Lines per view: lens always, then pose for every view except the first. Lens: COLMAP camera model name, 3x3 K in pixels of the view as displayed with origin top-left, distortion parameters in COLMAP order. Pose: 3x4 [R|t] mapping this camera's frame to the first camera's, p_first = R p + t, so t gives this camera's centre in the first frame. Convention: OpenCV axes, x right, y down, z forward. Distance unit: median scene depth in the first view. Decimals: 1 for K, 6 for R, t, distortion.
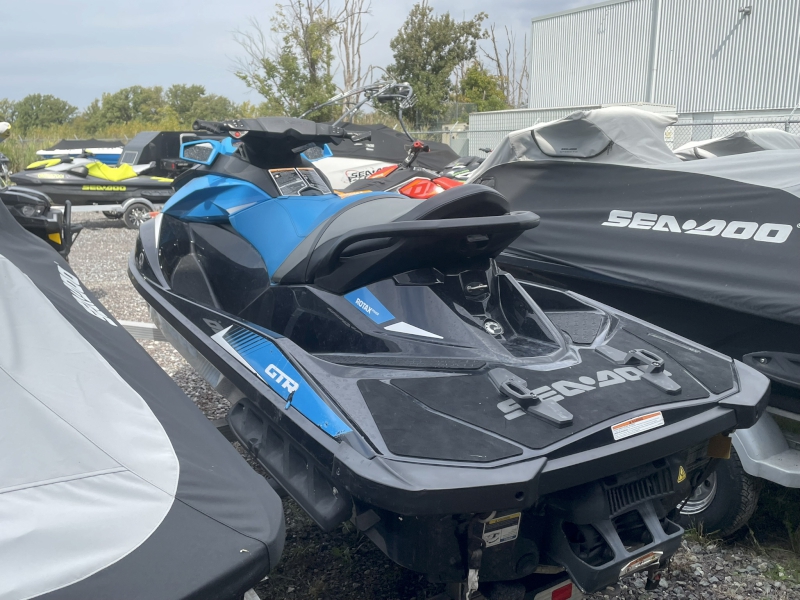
lens RADIAL K [[720.1, 0, 398.9], [0, 720.1, 296.7], [0, 0, 1]] dist [0.043835, -0.017729]
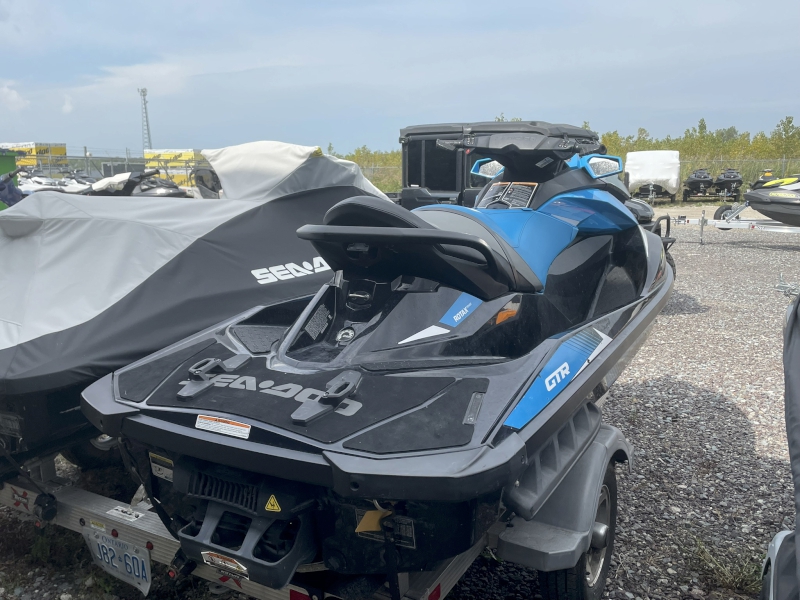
lens RADIAL K [[720.1, 0, 399.4], [0, 720.1, 302.1], [0, 0, 1]] dist [0.043835, -0.017729]
pose [[0.443586, 0.158223, -0.882154, 1.289789], [-0.175279, 0.980601, 0.087743, -0.128408], [0.878924, 0.115702, 0.462715, 0.701968]]
